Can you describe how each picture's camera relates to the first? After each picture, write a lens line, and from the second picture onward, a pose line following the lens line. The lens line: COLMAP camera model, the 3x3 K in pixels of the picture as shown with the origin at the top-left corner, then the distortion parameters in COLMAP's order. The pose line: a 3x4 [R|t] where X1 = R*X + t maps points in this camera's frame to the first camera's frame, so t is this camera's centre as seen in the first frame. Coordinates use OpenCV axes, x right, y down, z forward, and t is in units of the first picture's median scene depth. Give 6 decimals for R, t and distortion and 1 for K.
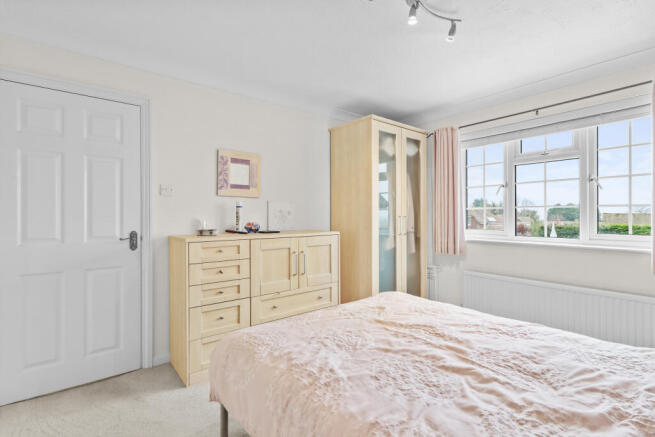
lens RADIAL K [[312.4, 0, 330.6], [0, 312.4, 215.5], [0, 0, 1]] dist [0.003296, 0.001135]
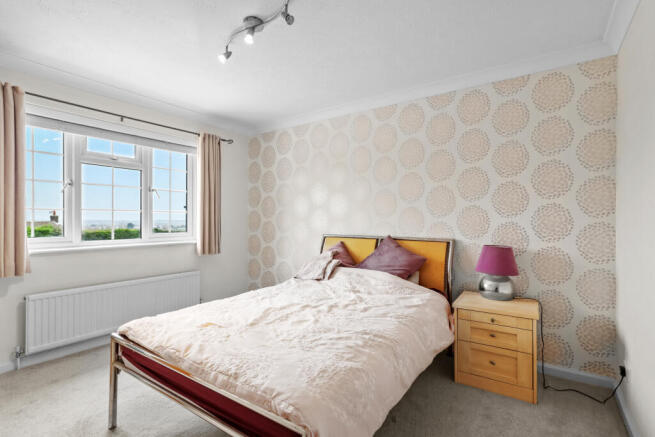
lens RADIAL K [[312.1, 0, 328.9], [0, 312.1, 224.8], [0, 0, 1]] dist [0.002878, 0.000713]
pose [[-0.287240, -0.013186, 0.957768, -0.540017], [-0.002302, 0.999912, 0.013075, 0.004063], [-0.957856, 0.001551, -0.287245, 0.655322]]
